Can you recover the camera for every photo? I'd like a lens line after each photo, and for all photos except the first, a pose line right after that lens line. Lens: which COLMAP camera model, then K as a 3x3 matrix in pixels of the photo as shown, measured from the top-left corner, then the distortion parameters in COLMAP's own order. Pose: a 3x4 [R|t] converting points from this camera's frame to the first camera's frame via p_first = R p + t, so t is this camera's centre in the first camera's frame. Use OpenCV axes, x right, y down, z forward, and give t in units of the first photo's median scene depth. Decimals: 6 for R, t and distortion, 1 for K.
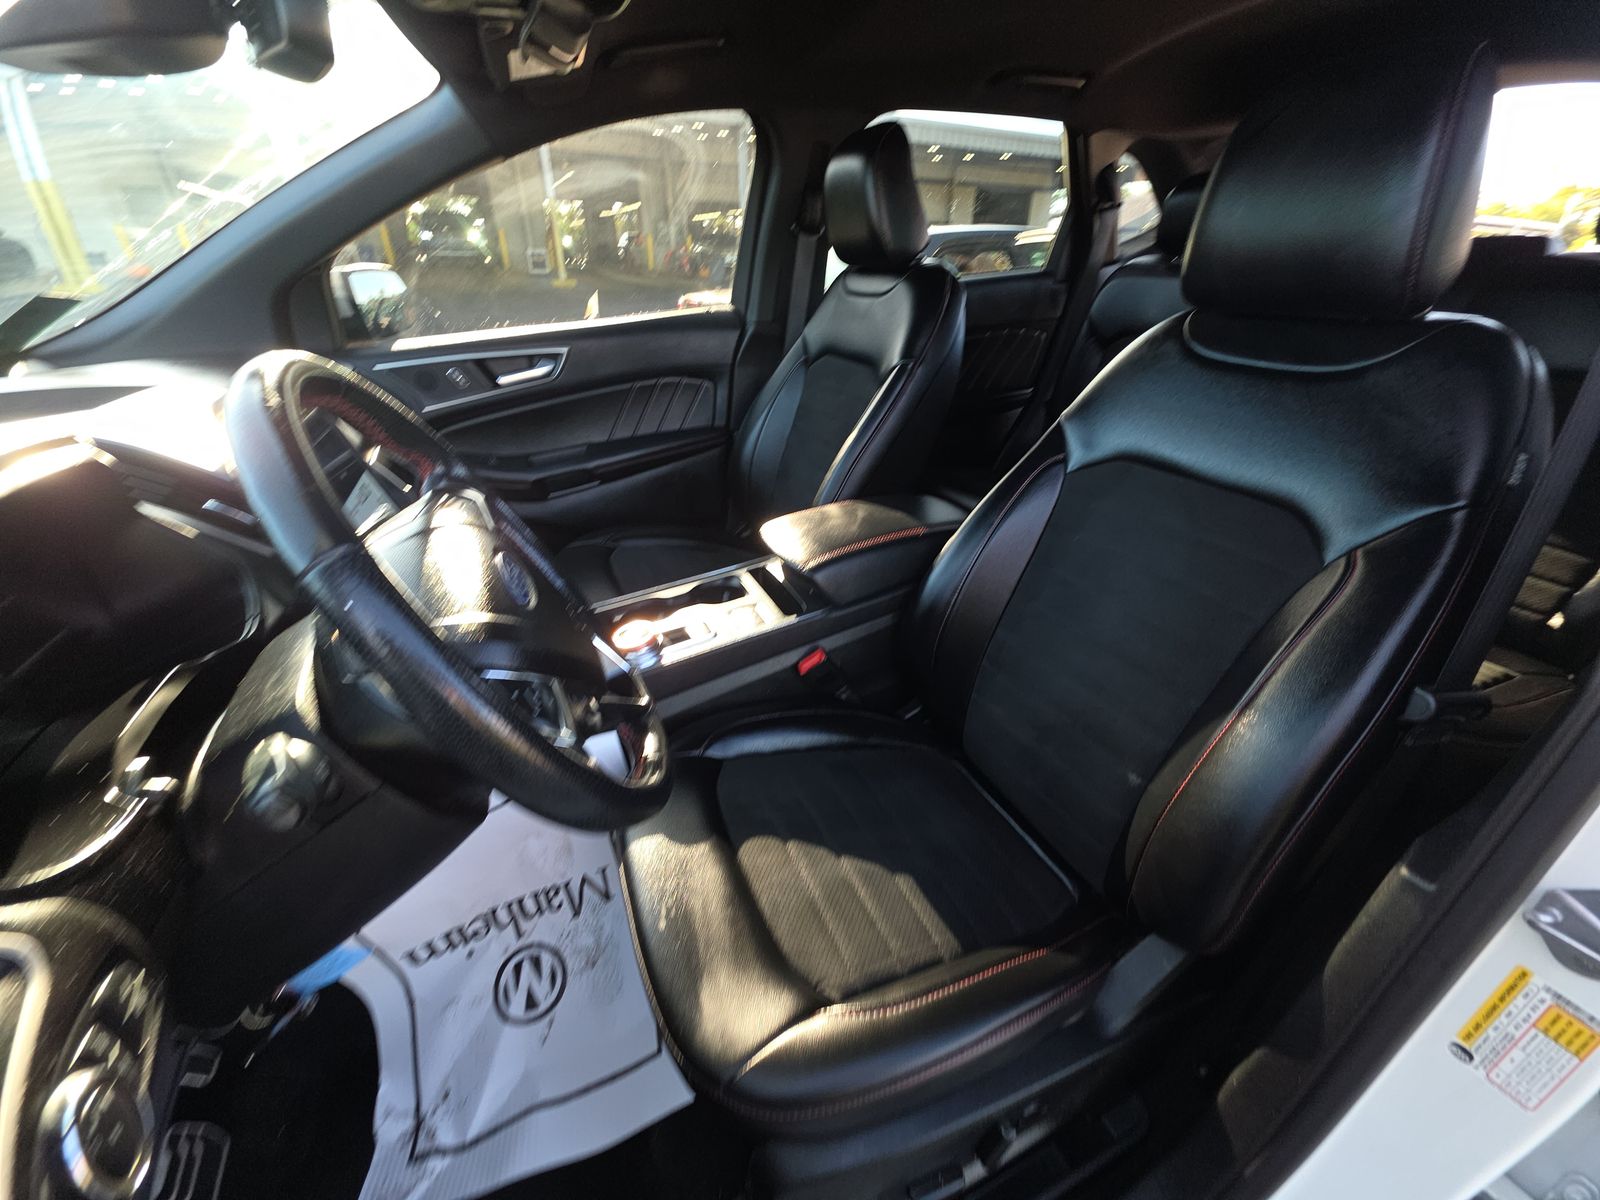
lens RADIAL K [[650.9, 0, 808.1], [0, 650.9, 603.1], [0, 0, 1]] dist [0.001096, -0.000066]
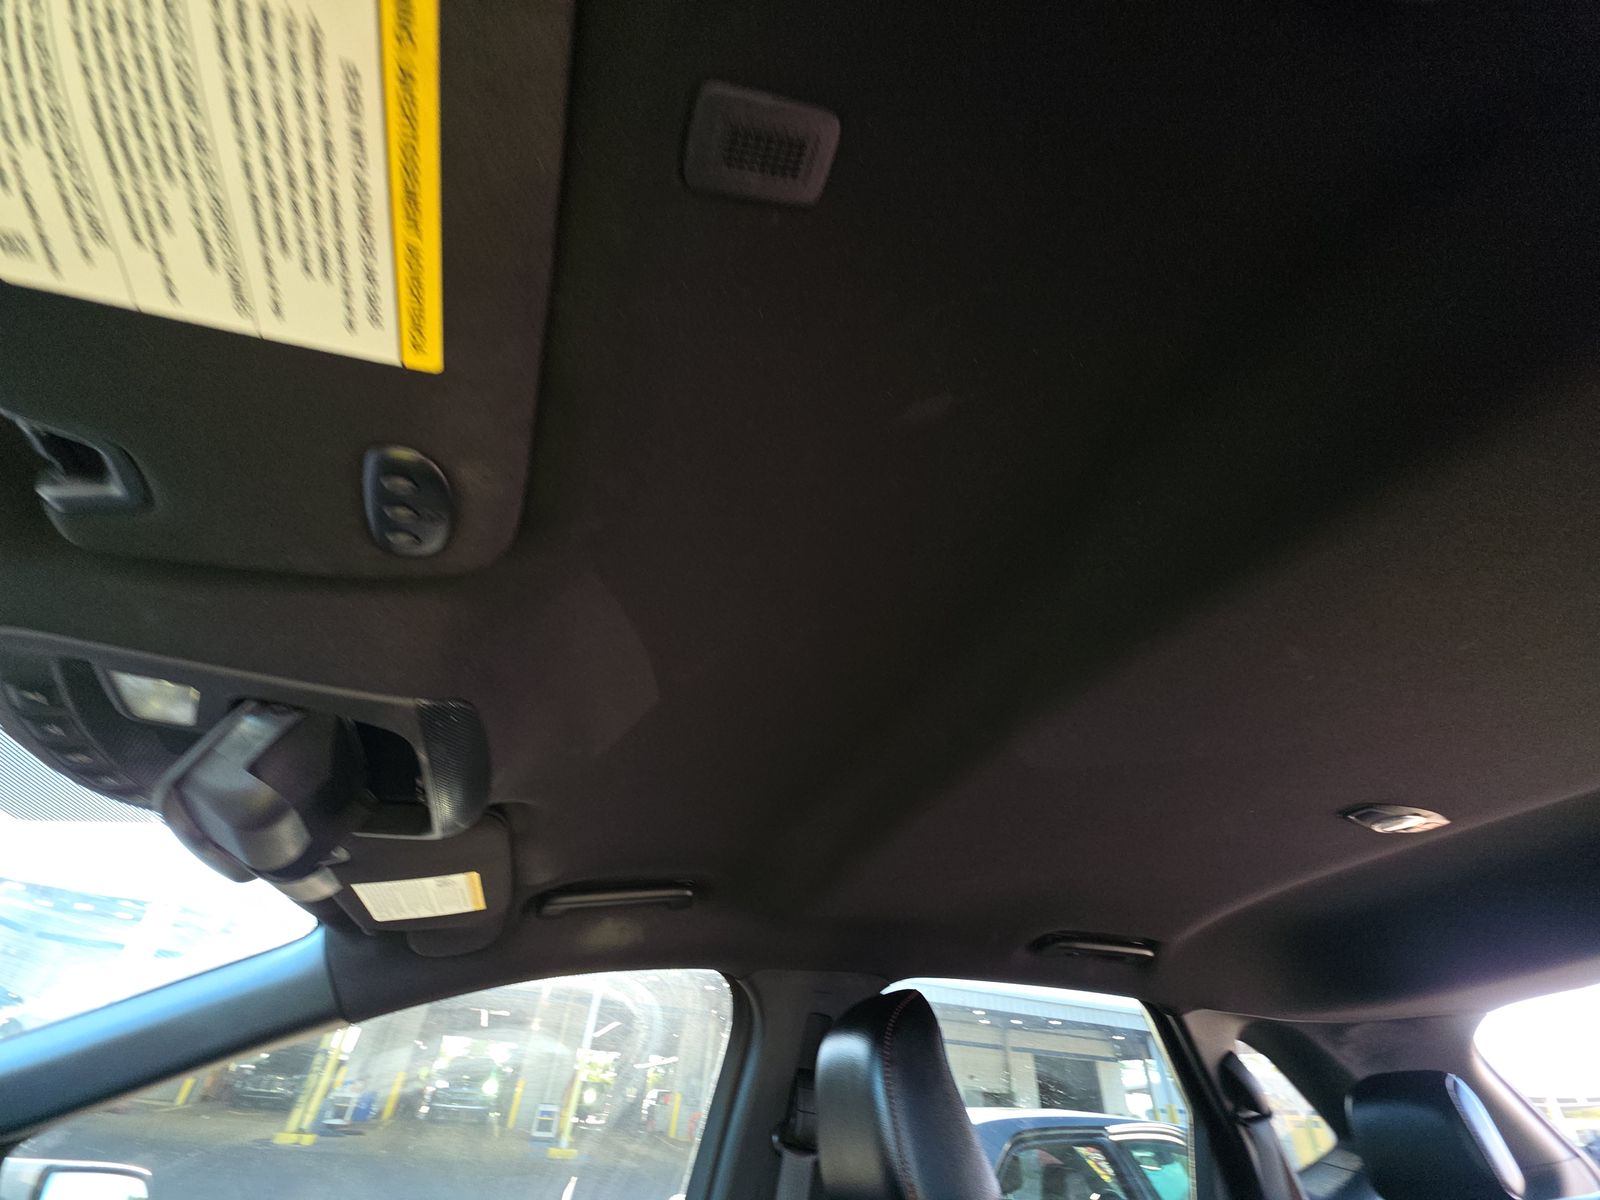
lens RADIAL K [[650.9, 0, 807.2], [0, 650.9, 605.8], [0, 0, 1]] dist [0.001096, -0.000066]
pose [[0.997525, -0.008228, -0.069824, 0.053154], [-0.060763, 0.398721, -0.915057, -0.183797], [0.035370, 0.917035, 0.397234, 0.242268]]
